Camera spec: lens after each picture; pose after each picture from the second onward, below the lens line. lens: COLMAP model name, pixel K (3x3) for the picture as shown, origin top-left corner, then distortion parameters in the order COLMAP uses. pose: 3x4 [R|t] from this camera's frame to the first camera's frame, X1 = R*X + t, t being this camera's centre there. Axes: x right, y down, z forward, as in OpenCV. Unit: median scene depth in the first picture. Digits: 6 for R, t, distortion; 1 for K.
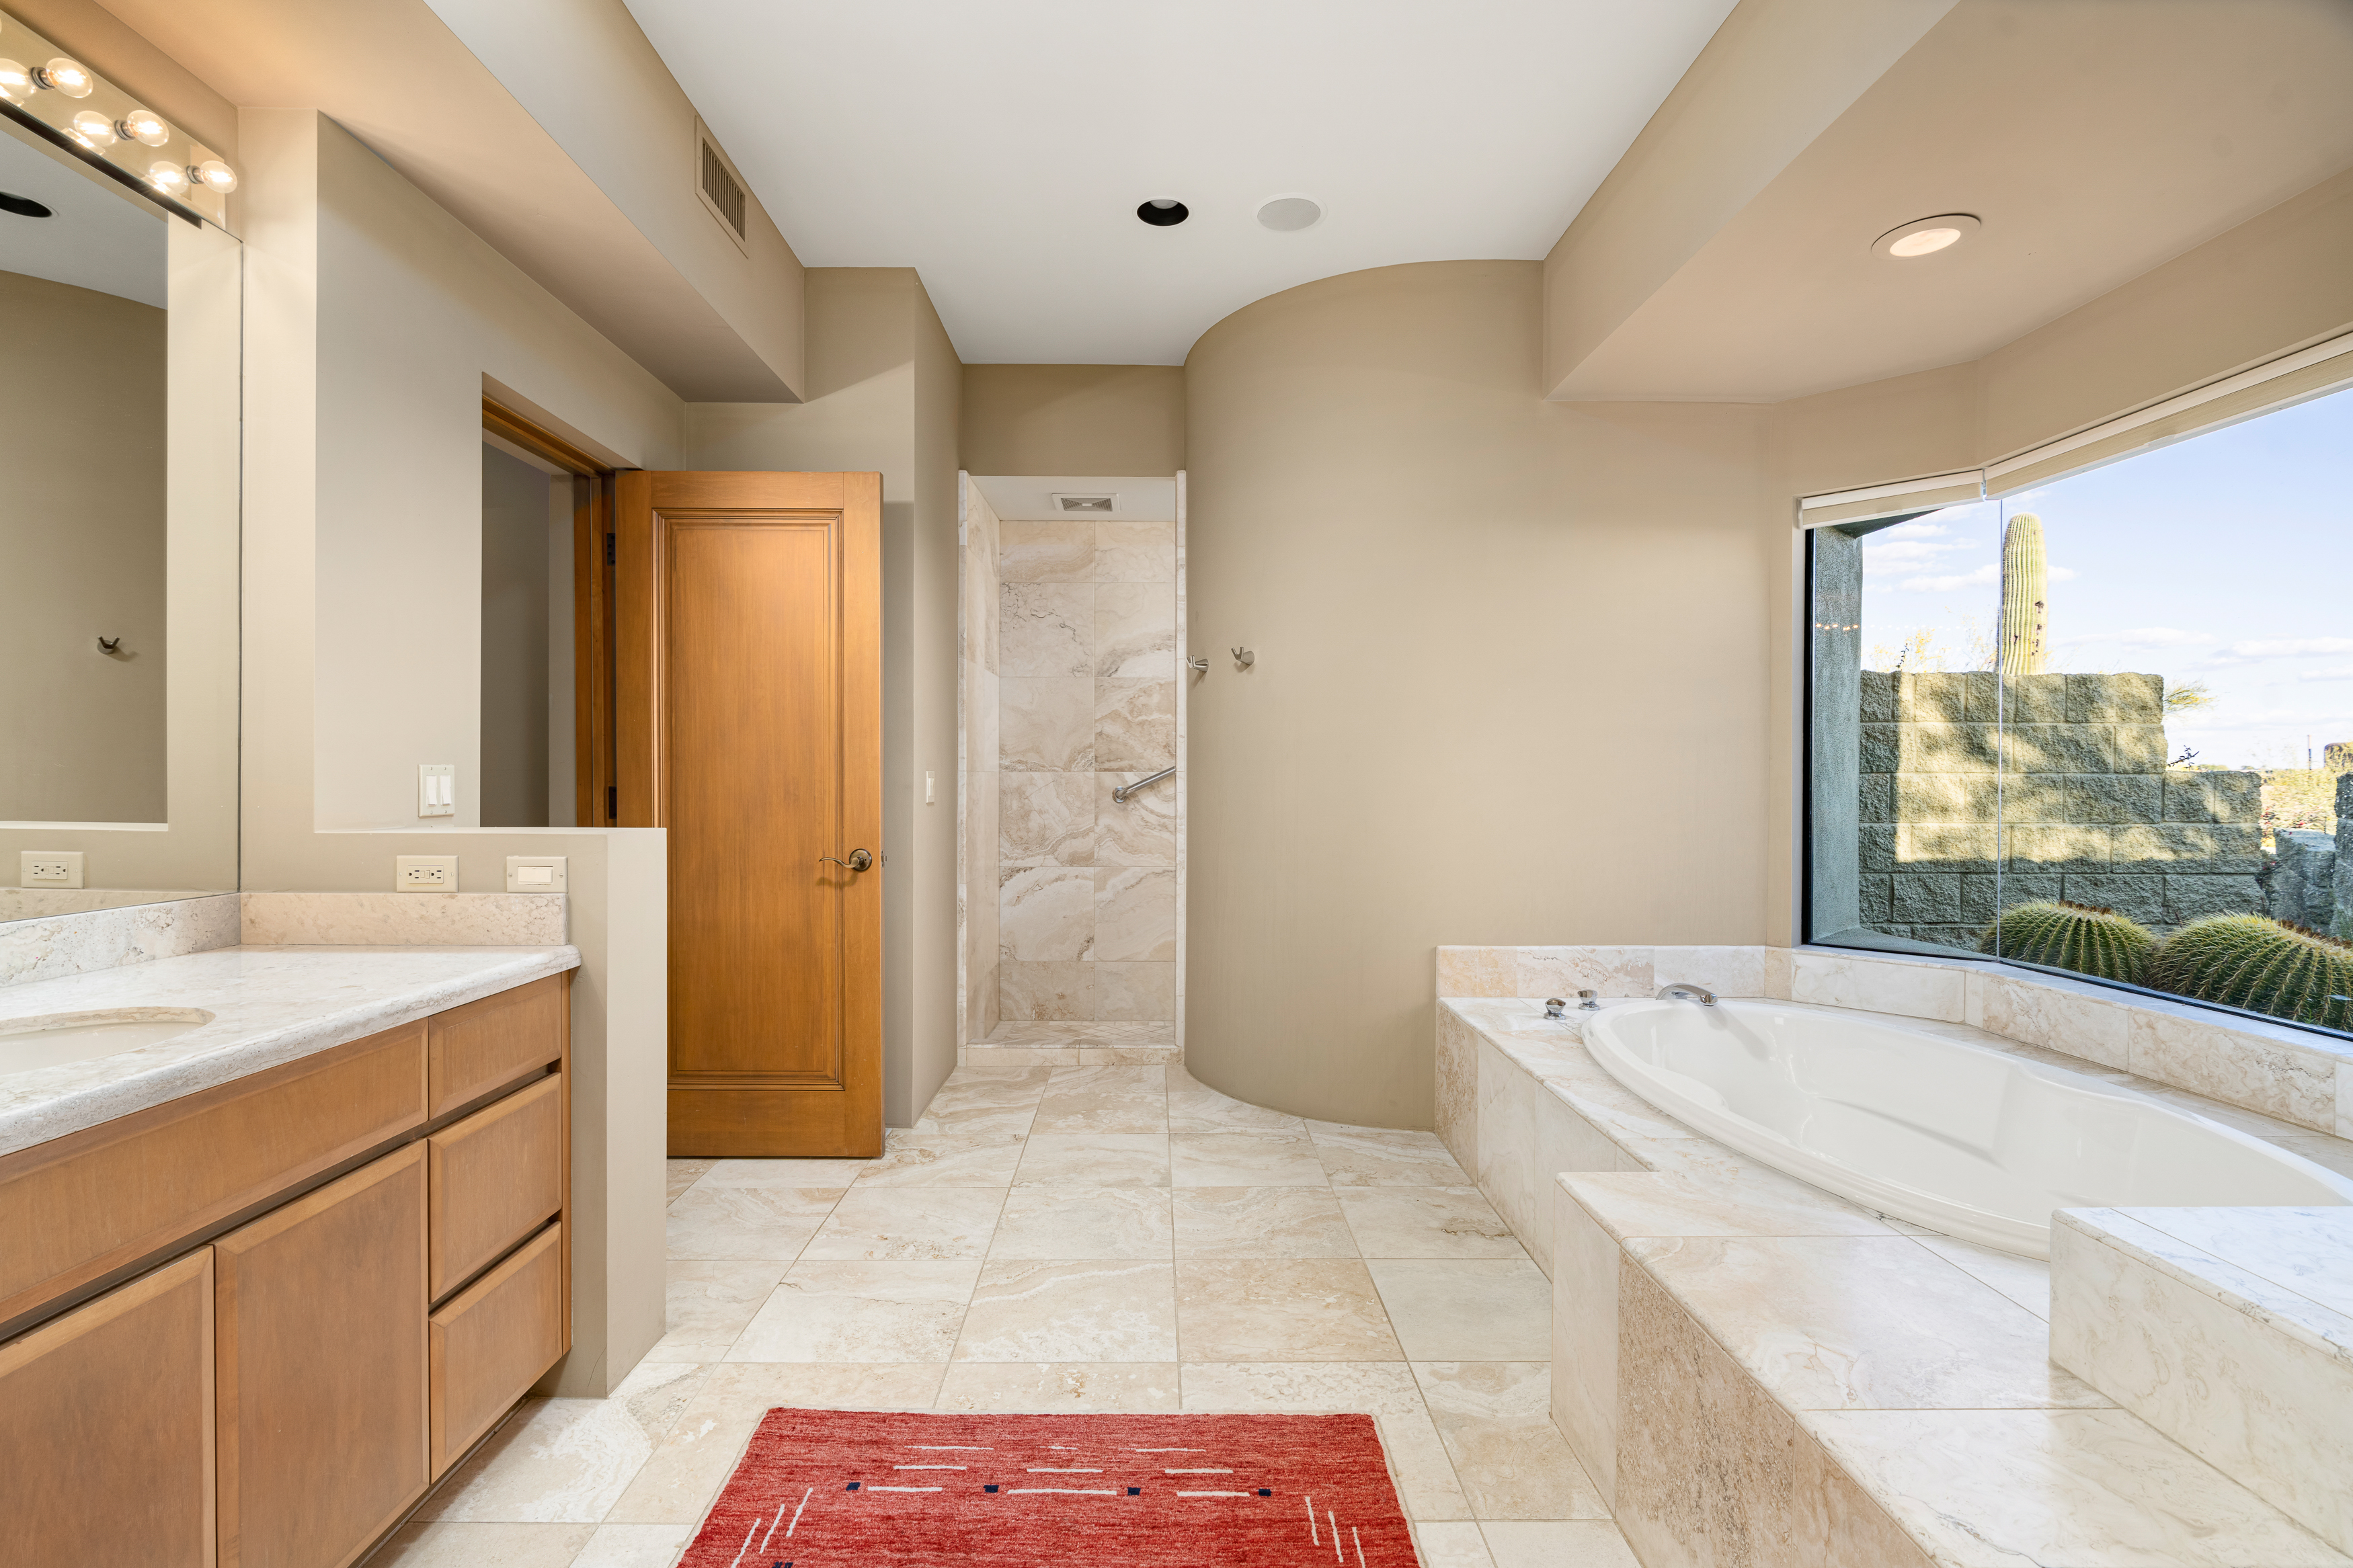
lens RADIAL K [[1067.3, 0, 1166.4], [0, 1067.3, 778.4], [0, 0, 1]] dist [-0.004501, 0.000003]
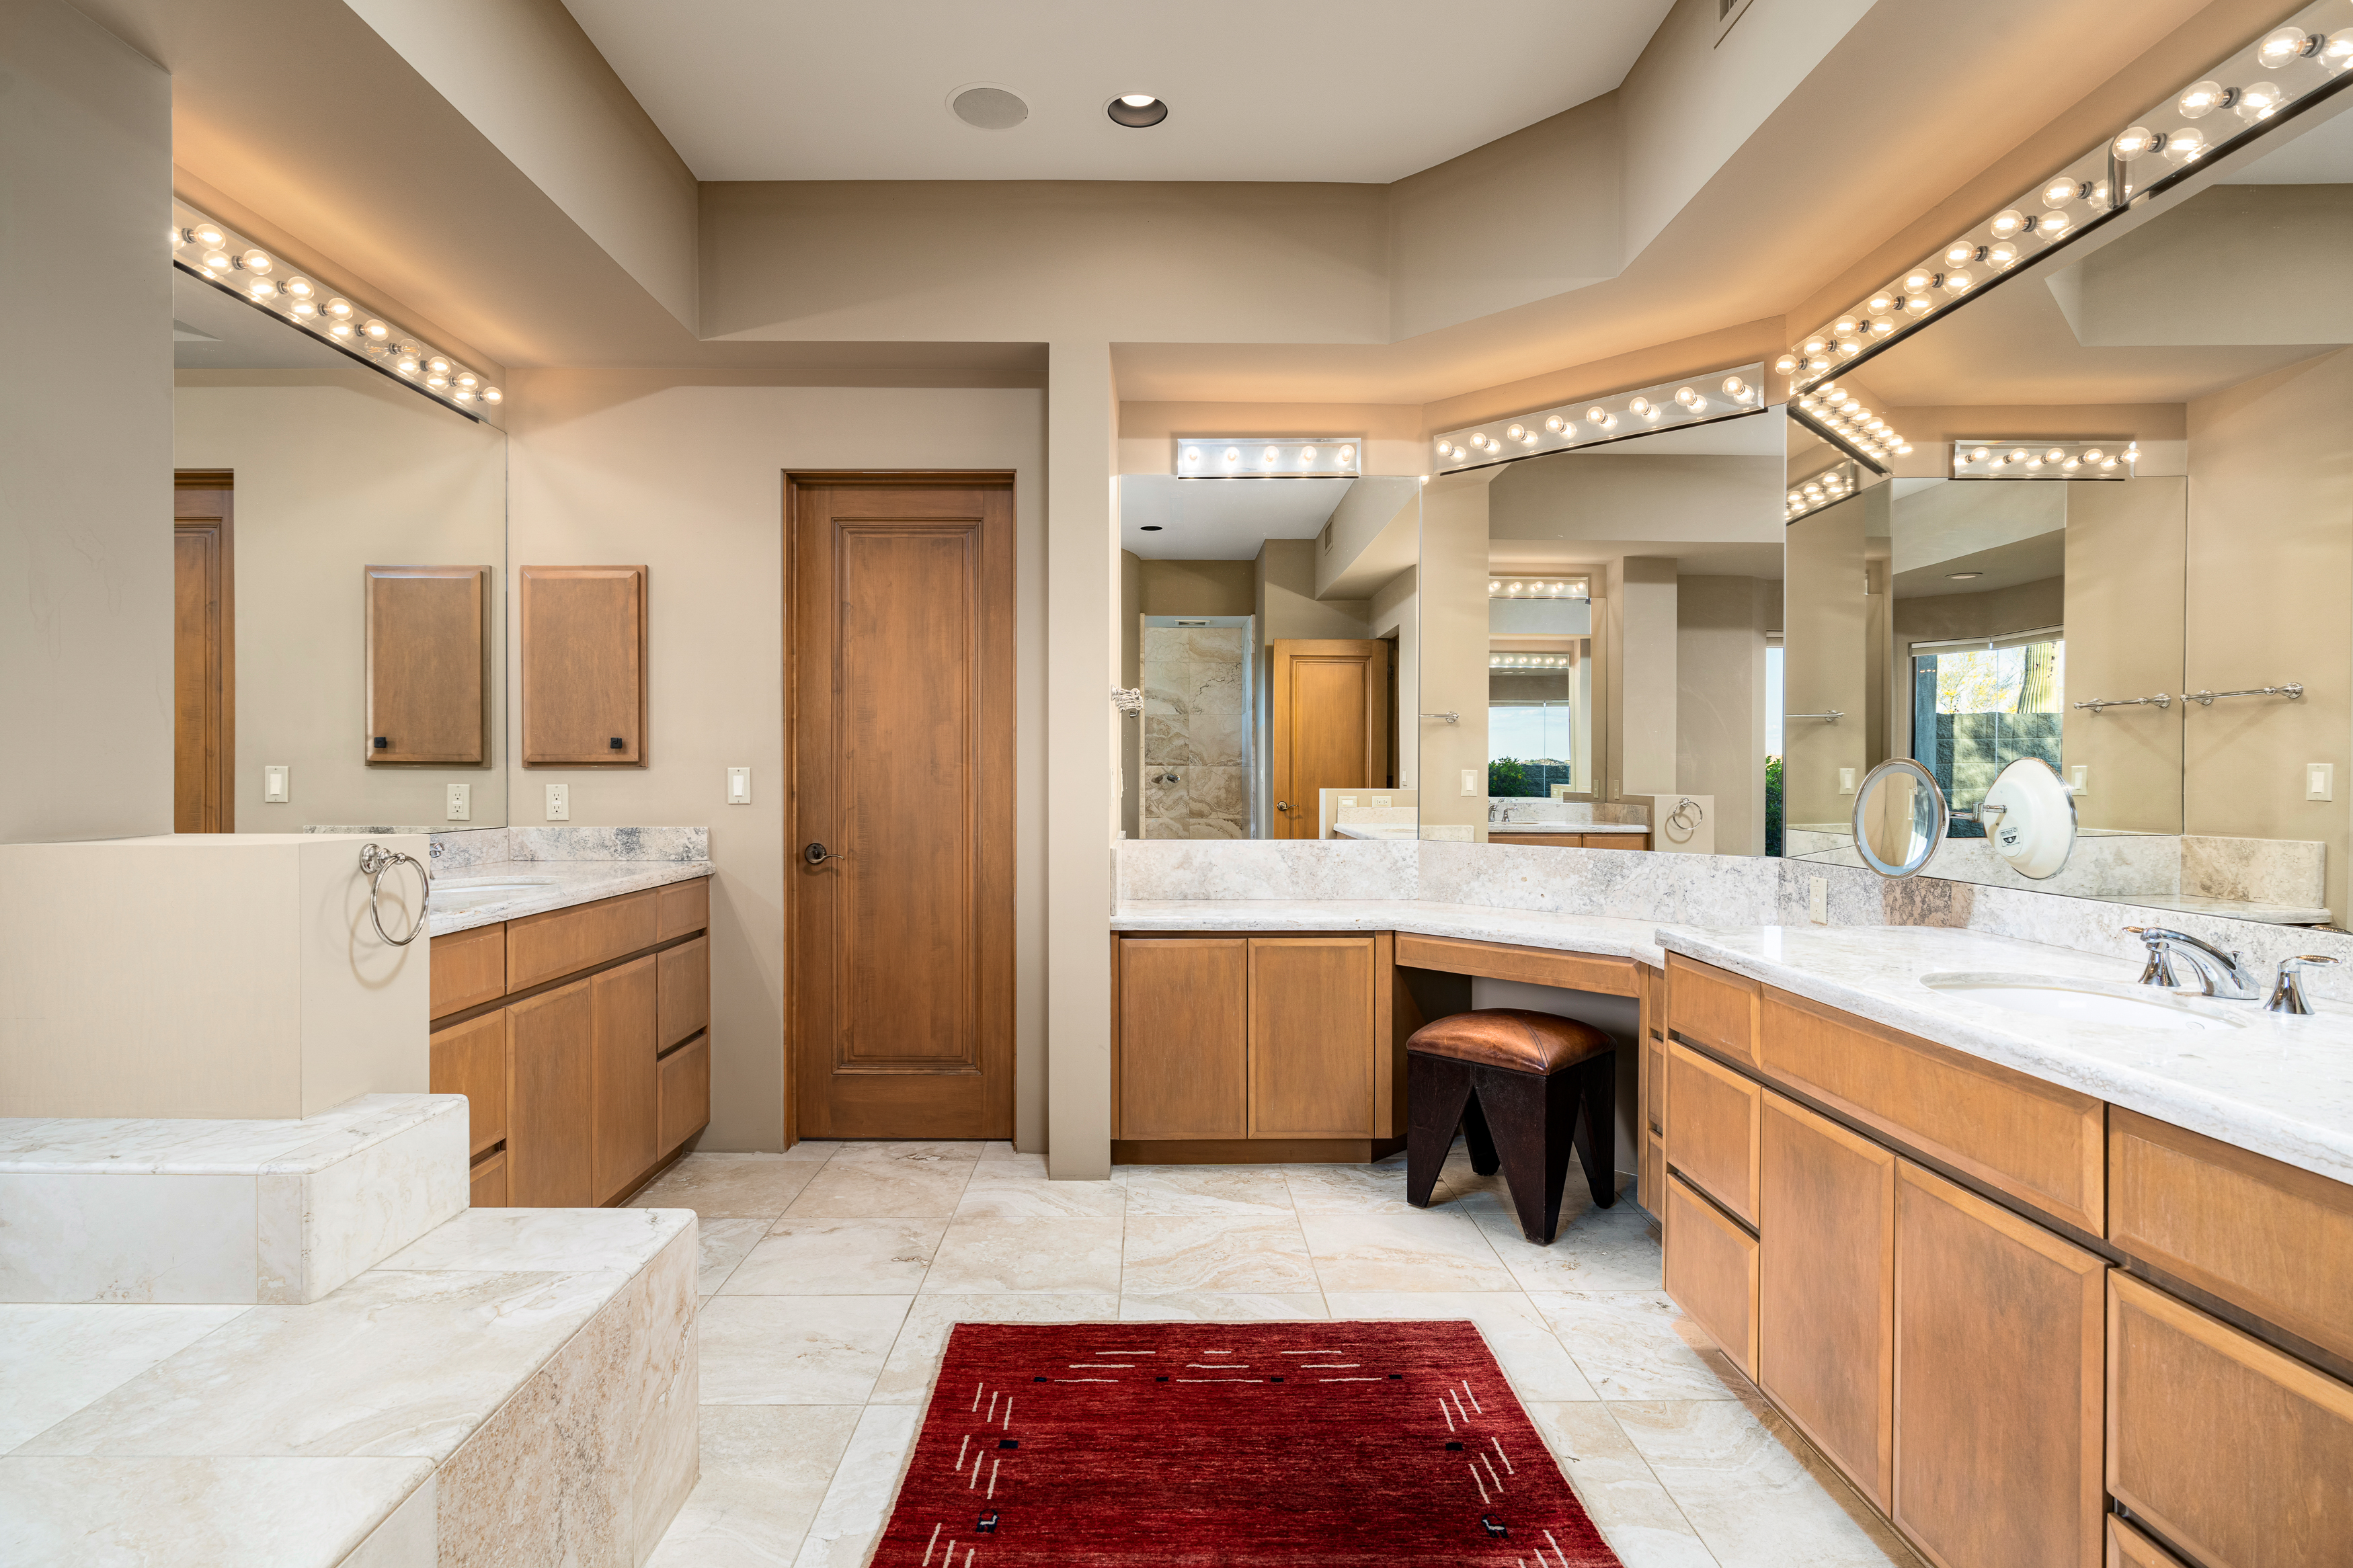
lens RADIAL K [[1141.8, 0, 1168.7], [0, 1141.8, 790.8], [0, 0, 1]] dist [-0.001011, -0.000259]
pose [[-0.999959, -0.008908, 0.001458, -0.018115], [-0.008889, 0.999883, 0.012451, 0.000615], [-0.001568, 0.012437, -0.999921, 1.027513]]
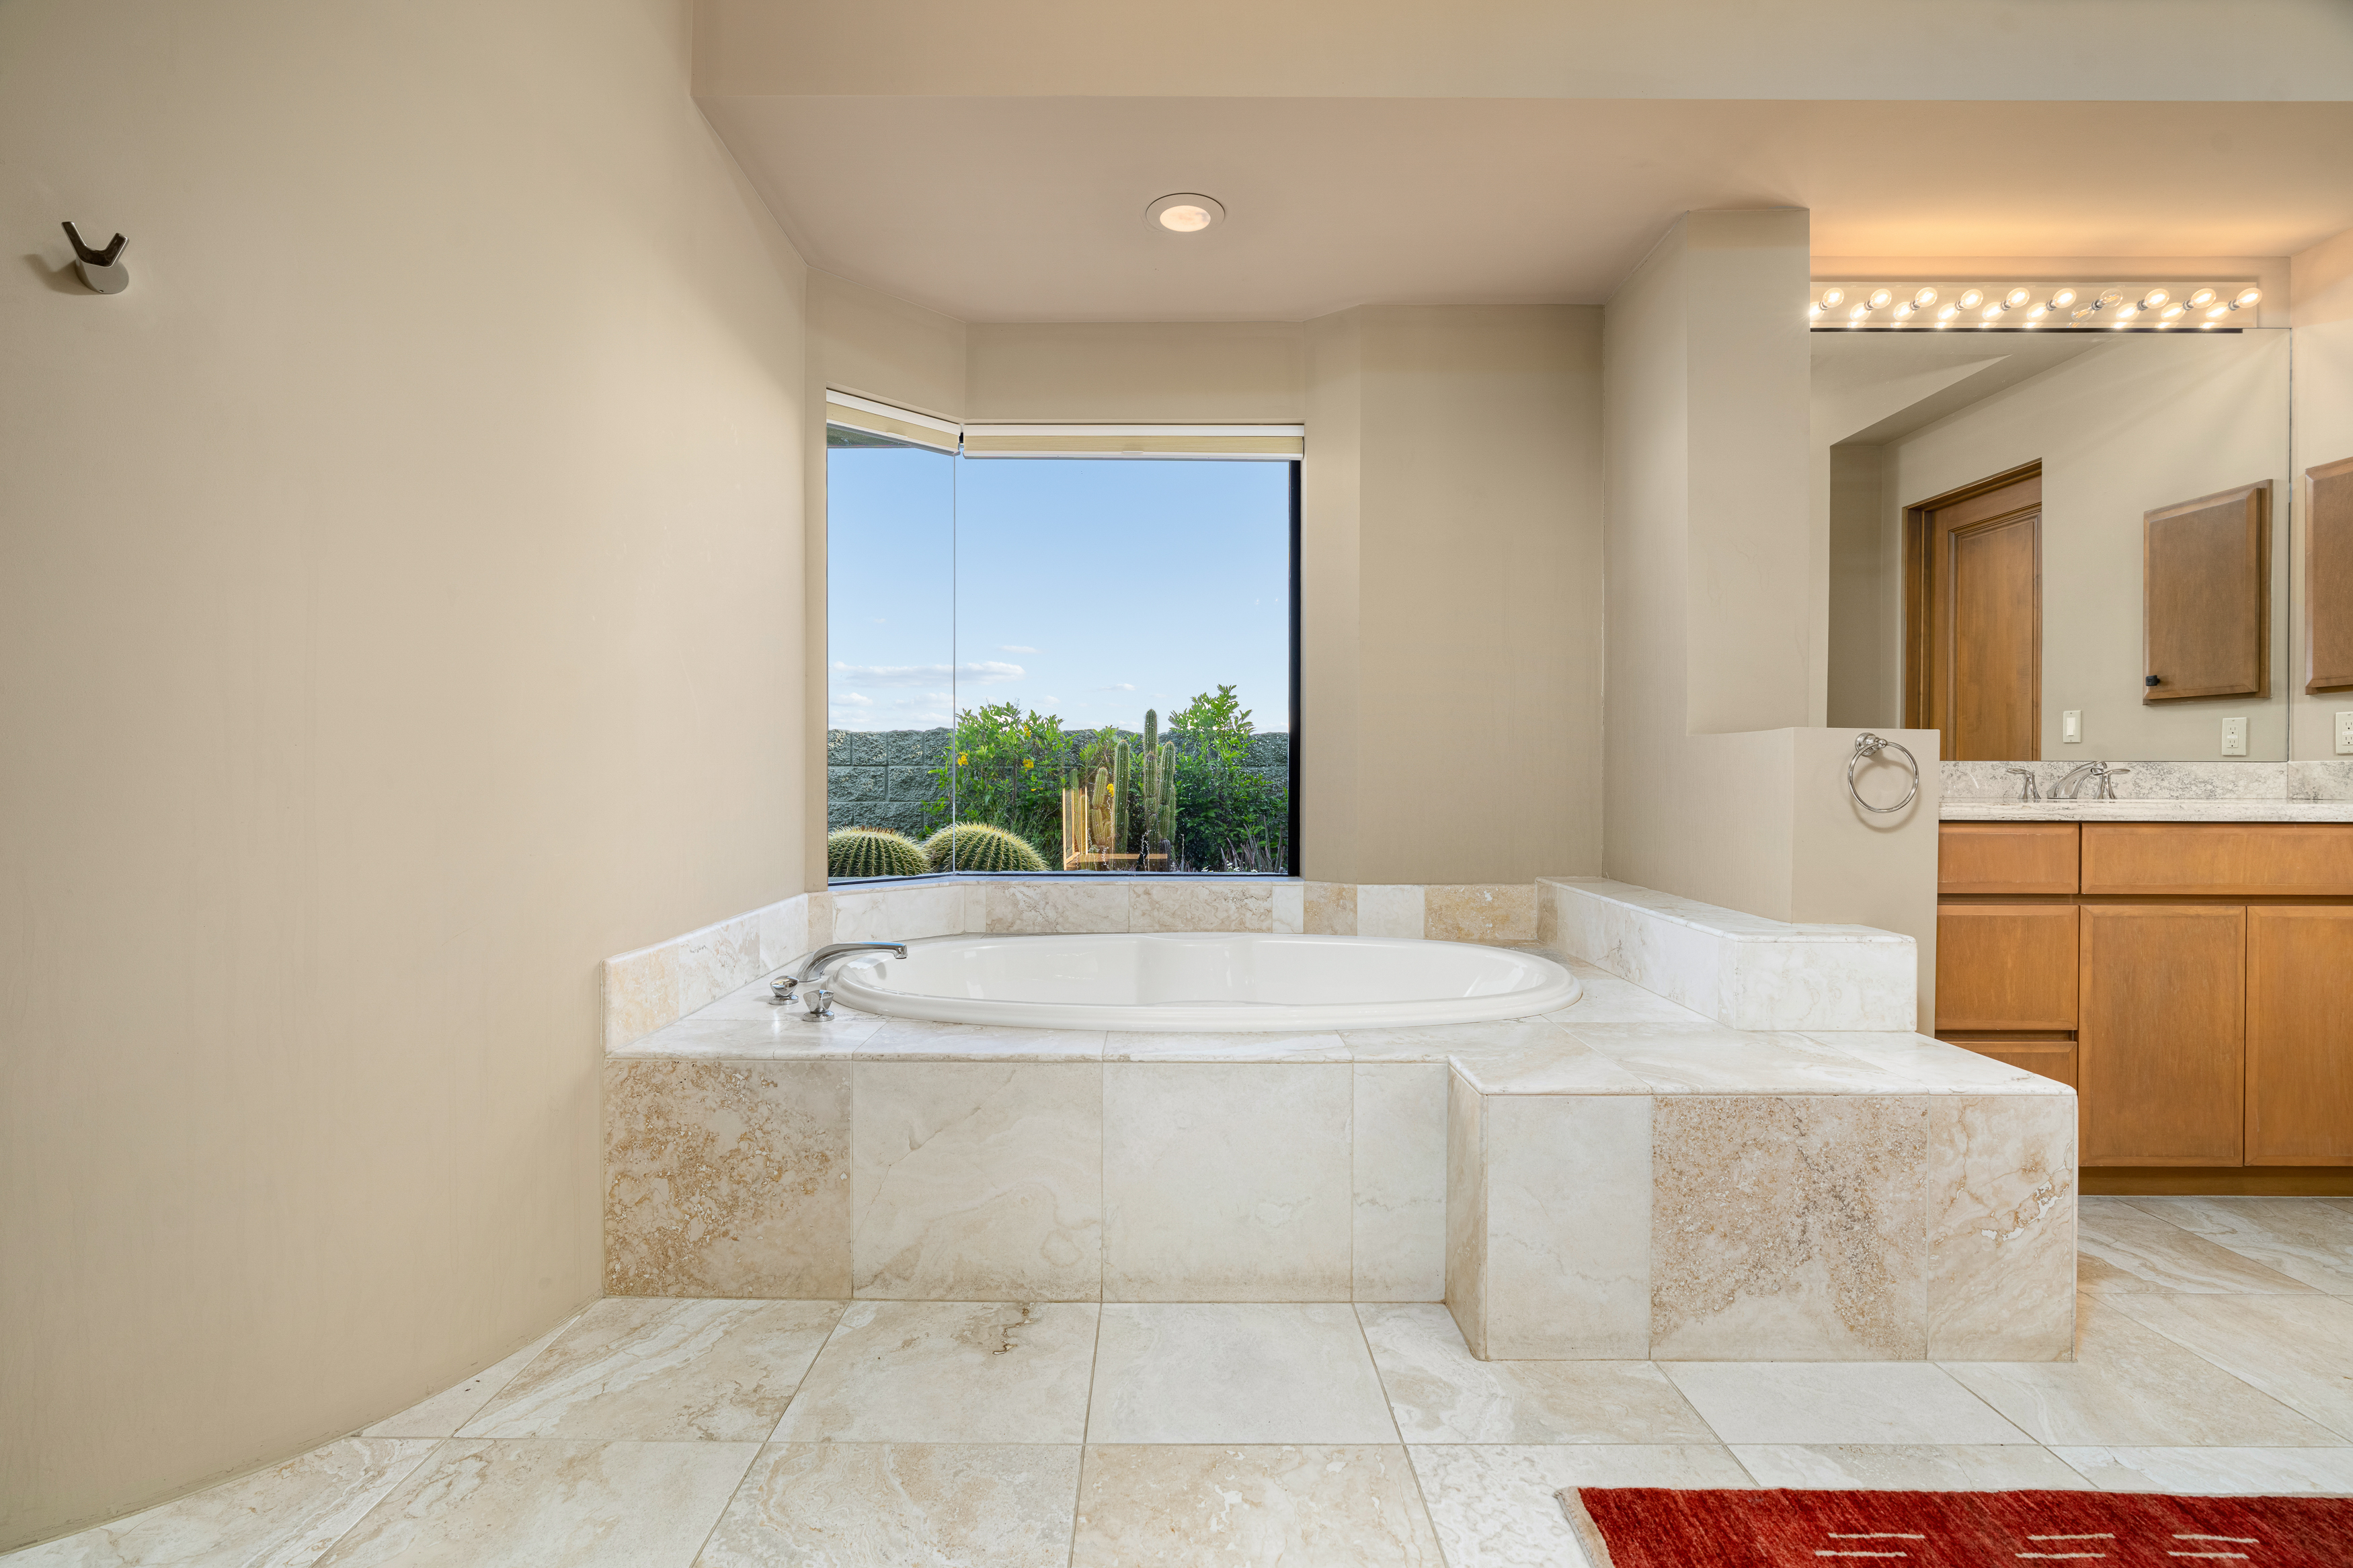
lens RADIAL K [[1067.3, 0, 1166.4], [0, 1067.3, 778.4], [0, 0, 1]] dist [-0.004501, 0.000003]
pose [[0.010439, -0.006669, 0.999923, -0.370525], [-0.000123, 0.999978, 0.006671, 0.074161], [-0.999946, -0.000193, 0.010438, 0.879660]]
